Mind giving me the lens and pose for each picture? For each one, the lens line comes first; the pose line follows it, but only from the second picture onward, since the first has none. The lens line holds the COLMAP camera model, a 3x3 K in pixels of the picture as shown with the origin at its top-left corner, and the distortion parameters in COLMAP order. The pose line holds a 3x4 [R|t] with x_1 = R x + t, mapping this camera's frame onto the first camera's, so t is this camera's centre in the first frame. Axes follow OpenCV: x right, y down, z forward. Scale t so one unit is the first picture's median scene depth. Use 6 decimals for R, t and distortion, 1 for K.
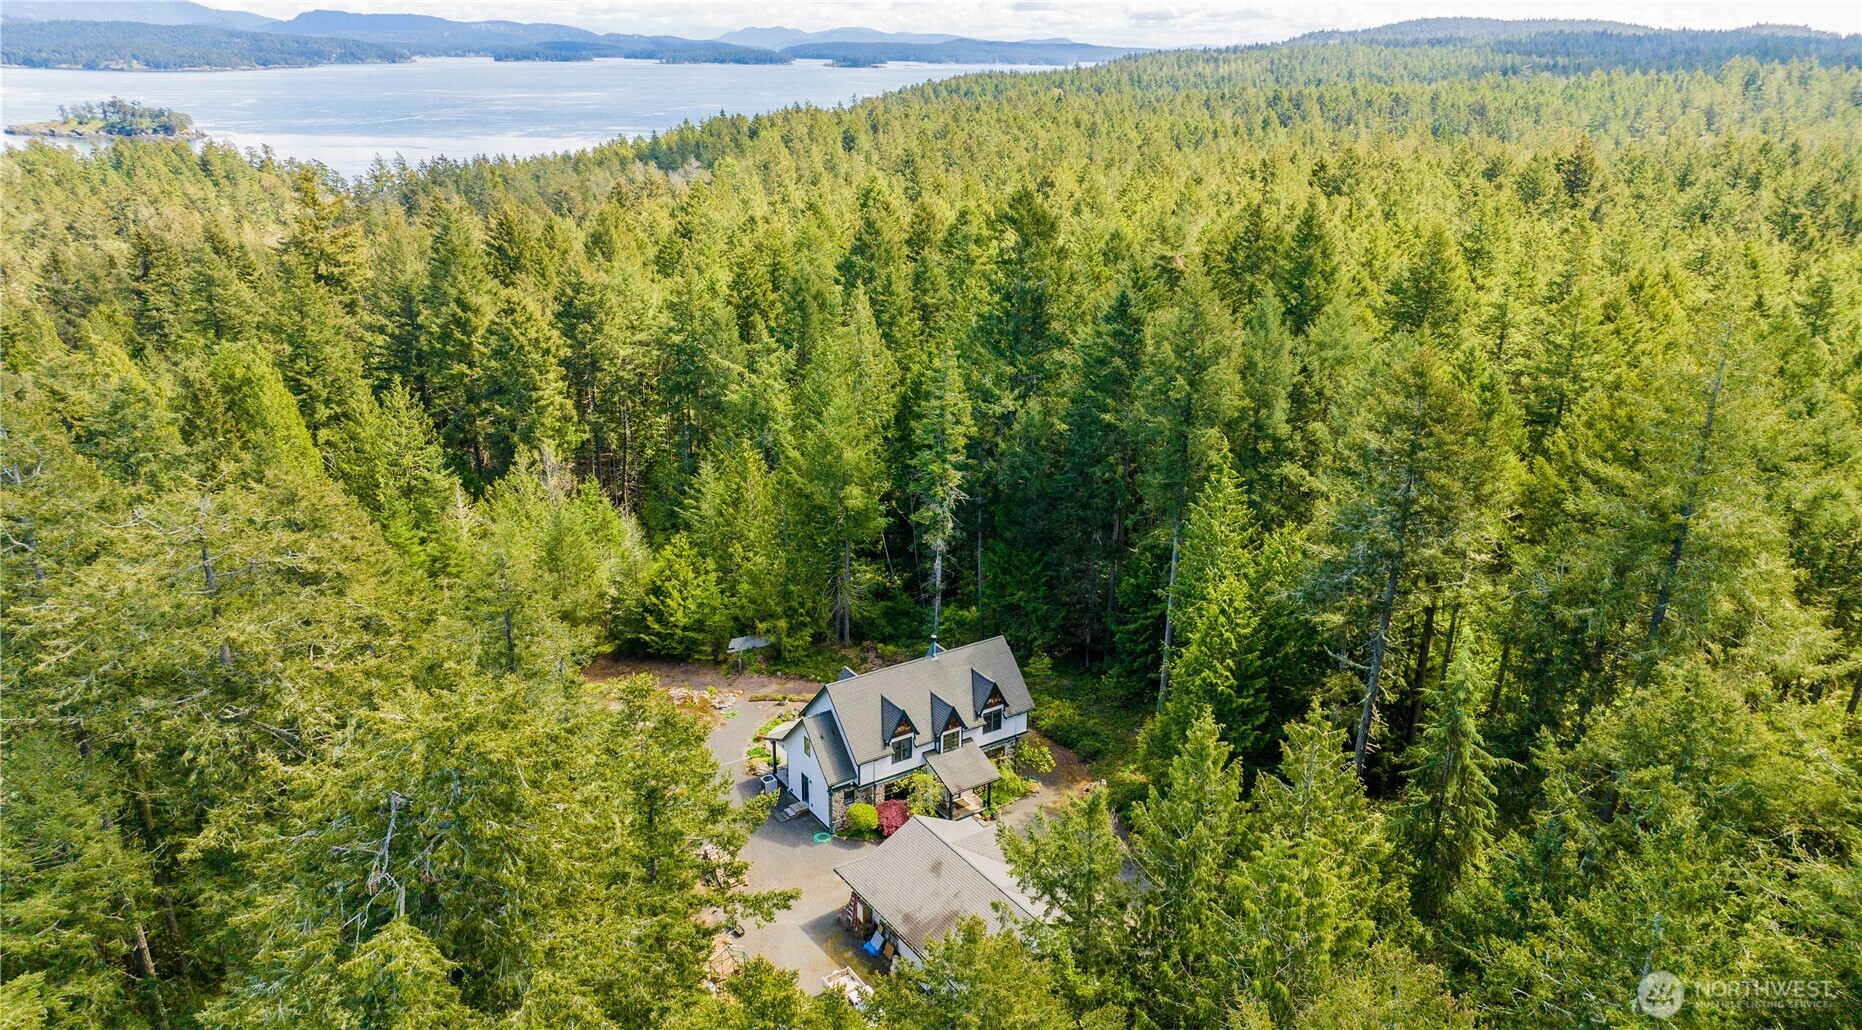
lens RADIAL K [[1242.4, 0, 935.2], [0, 1242.4, 522.6], [0, 0, 1]] dist [-0.008572, 0.011068]
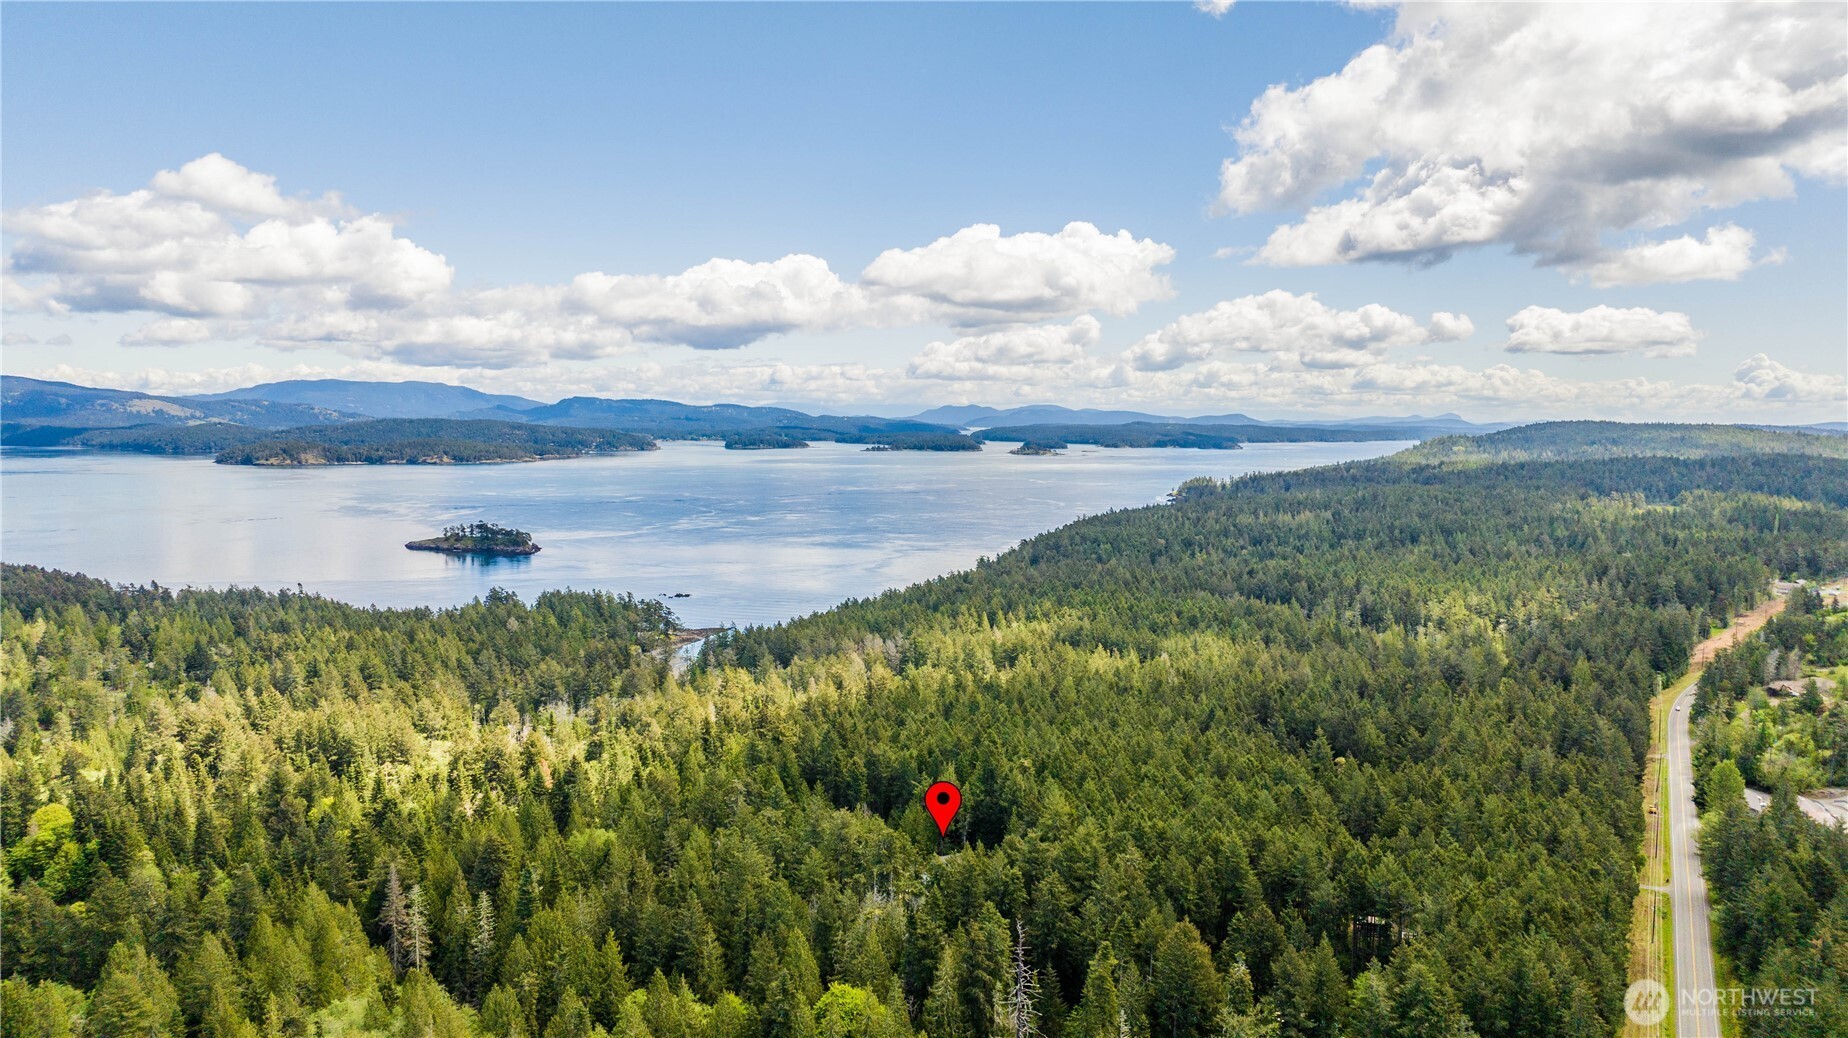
lens RADIAL K [[1265.8, 0, 918.3], [0, 1265.8, 519.4], [0, 0, 1]] dist [-0.009358, -0.001277]
pose [[0.986915, 0.000116, -0.161244, 0.521692], [-0.044469, 0.961414, -0.271487, 0.163716], [0.154991, 0.275105, 0.948839, -3.227516]]
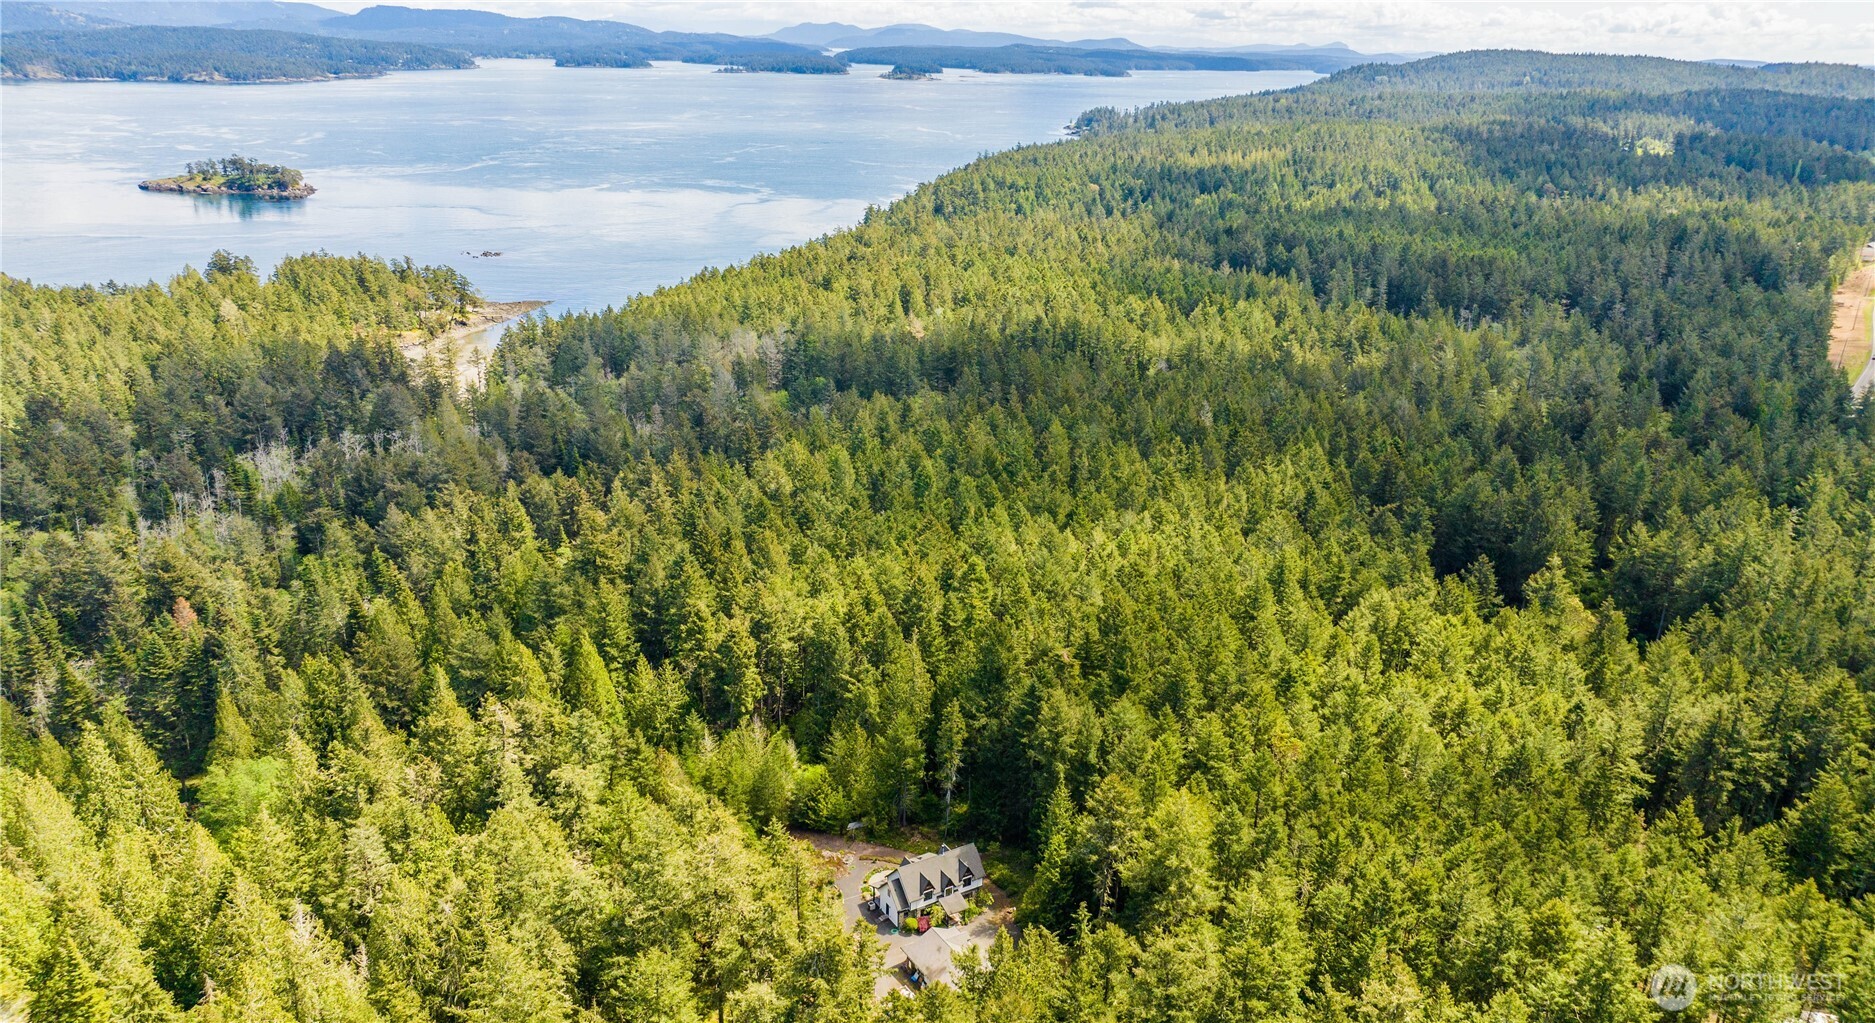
lens RADIAL K [[1279.0, 0, 931.8], [0, 1279.0, 514.0], [0, 0, 1]] dist [-0.016728, 0.010275]
pose [[0.998968, 0.019419, -0.041055, 0.055186], [-0.019575, 0.999803, -0.003406, -0.446945], [0.040981, 0.004206, 0.999151, -1.204127]]
